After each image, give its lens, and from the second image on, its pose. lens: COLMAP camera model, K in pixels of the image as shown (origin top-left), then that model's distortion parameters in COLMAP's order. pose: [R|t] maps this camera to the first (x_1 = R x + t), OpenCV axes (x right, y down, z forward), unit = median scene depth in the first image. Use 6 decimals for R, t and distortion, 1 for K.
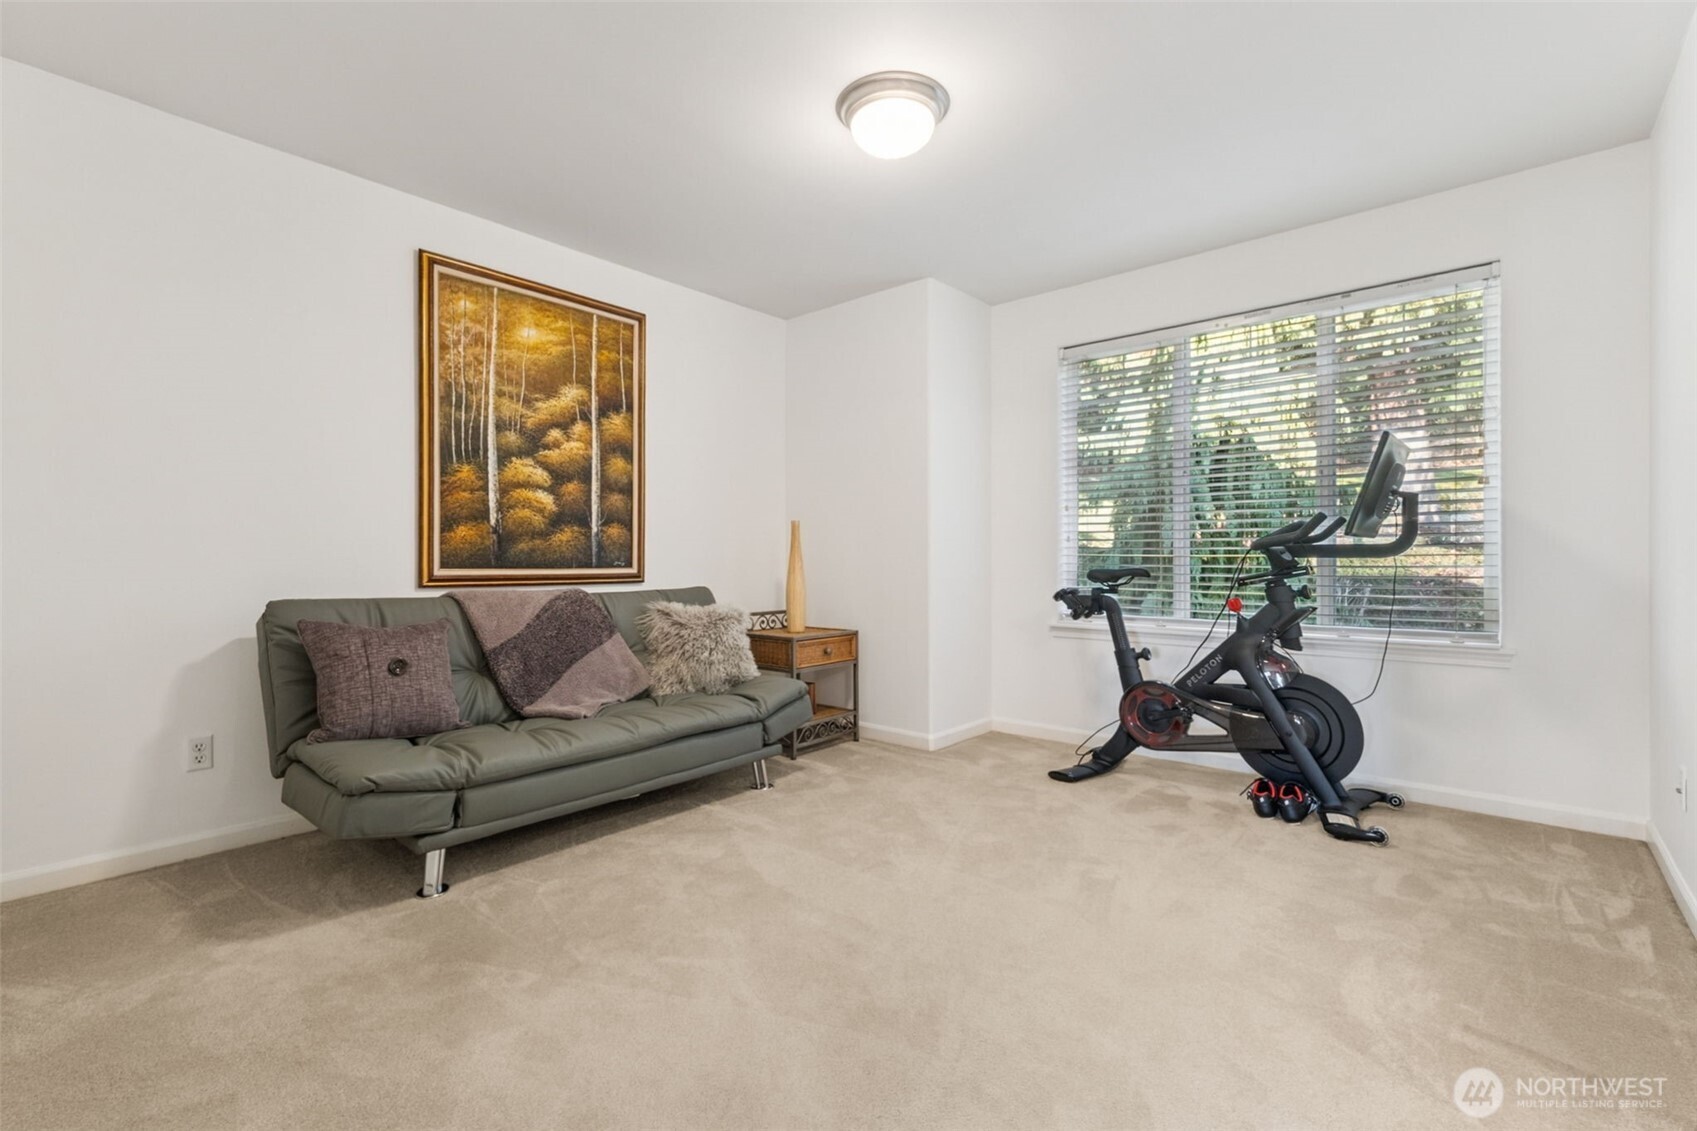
lens RADIAL K [[748.4, 0, 846.4], [0, 748.4, 562.5], [0, 0, 1]] dist [0.005087, 0.000447]
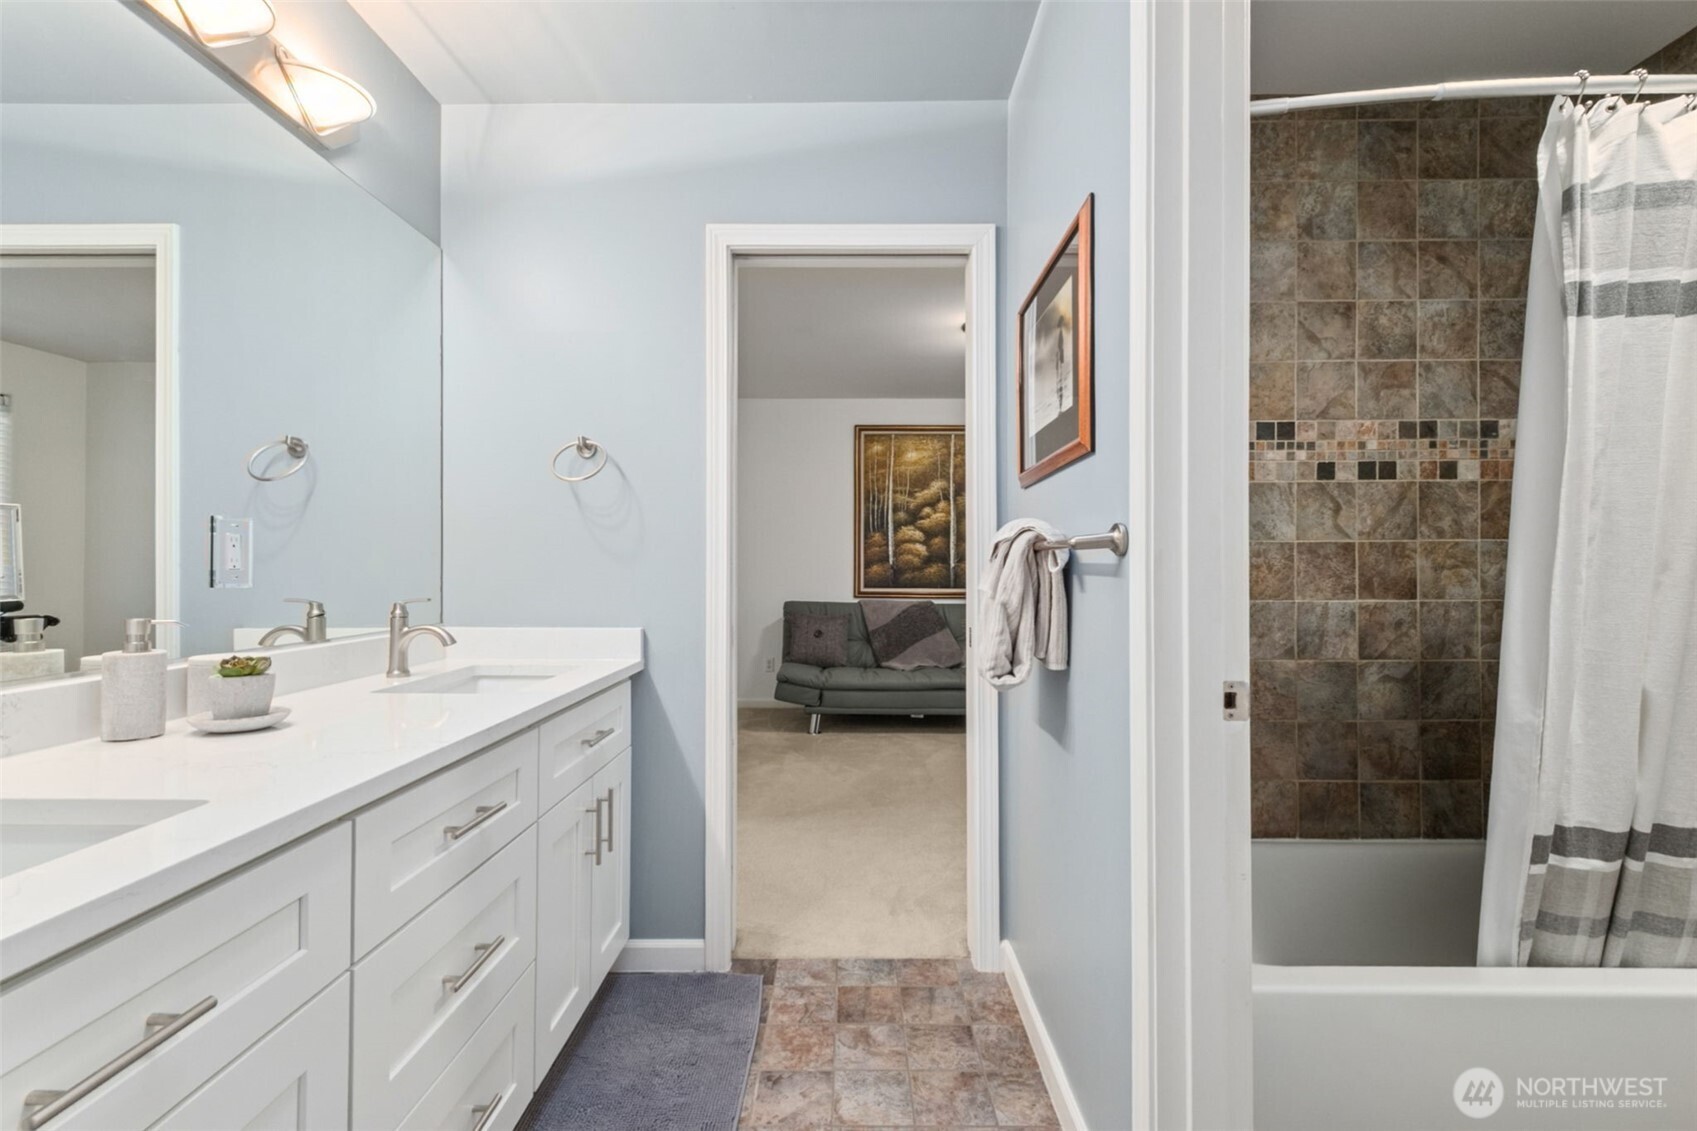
lens RADIAL K [[748.4, 0, 849.7], [0, 748.4, 569.4], [0, 0, 1]] dist [0.005087, 0.000447]
pose [[0.656475, 0.005315, -0.754329, 0.831341], [-0.005877, 0.999981, 0.001931, -0.039926], [0.754324, 0.003166, 0.656494, -0.272737]]
